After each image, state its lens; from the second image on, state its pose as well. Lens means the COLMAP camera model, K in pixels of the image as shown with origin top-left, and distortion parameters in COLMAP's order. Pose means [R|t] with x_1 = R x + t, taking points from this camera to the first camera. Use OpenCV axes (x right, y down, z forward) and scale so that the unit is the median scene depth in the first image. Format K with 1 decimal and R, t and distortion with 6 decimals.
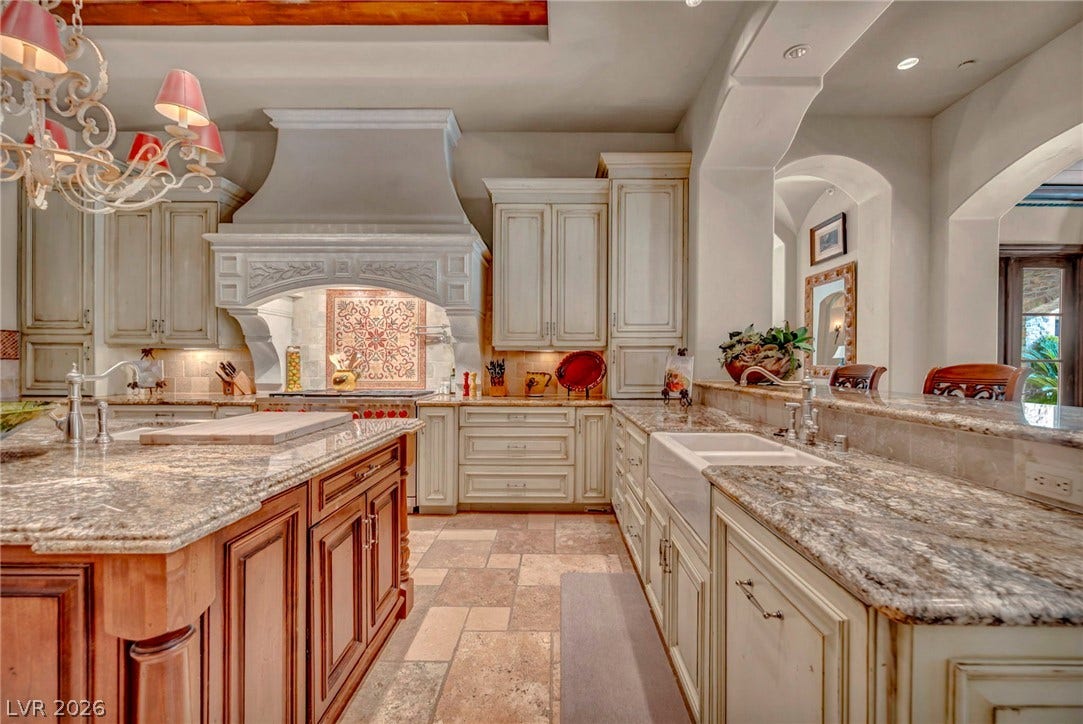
lens RADIAL K [[440.7, 0, 539.1], [0, 440.7, 362.6], [0, 0, 1]] dist [-0.002343, 0.000394]
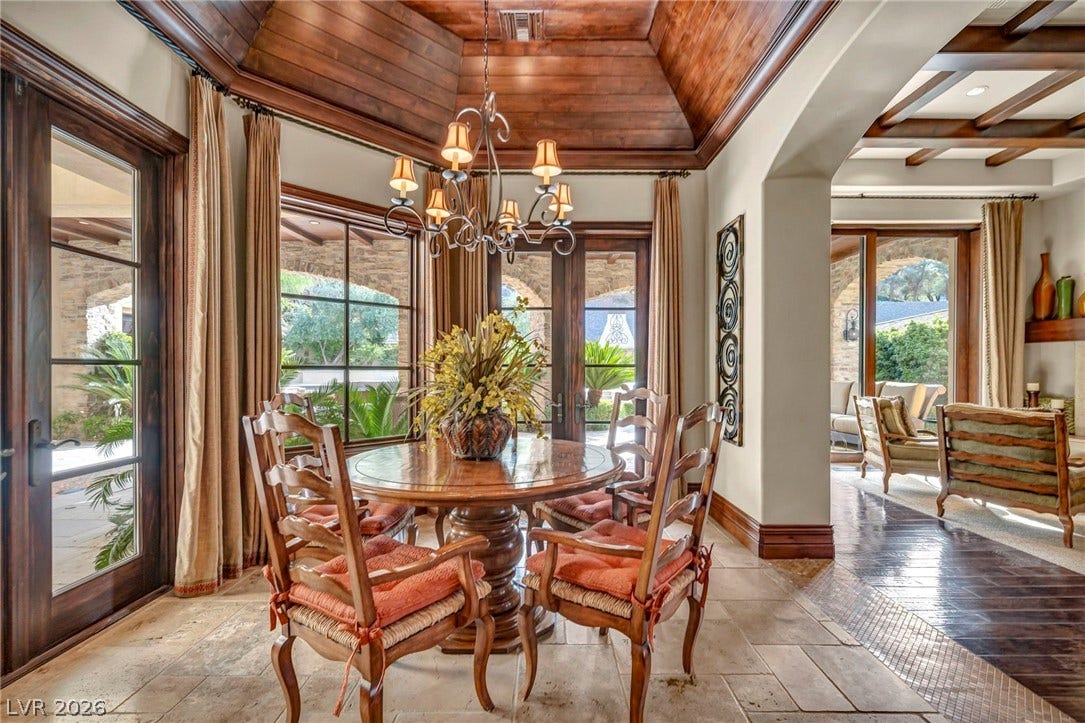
lens RADIAL K [[441.5, 0, 542.0], [0, 441.5, 365.4], [0, 0, 1]] dist [-0.002343, 0.000394]
pose [[-0.055044, -0.007042, 0.998459, 0.350040], [0.010245, 0.999919, 0.007617, 0.000138], [-0.998431, 0.010648, -0.054967, 0.299531]]
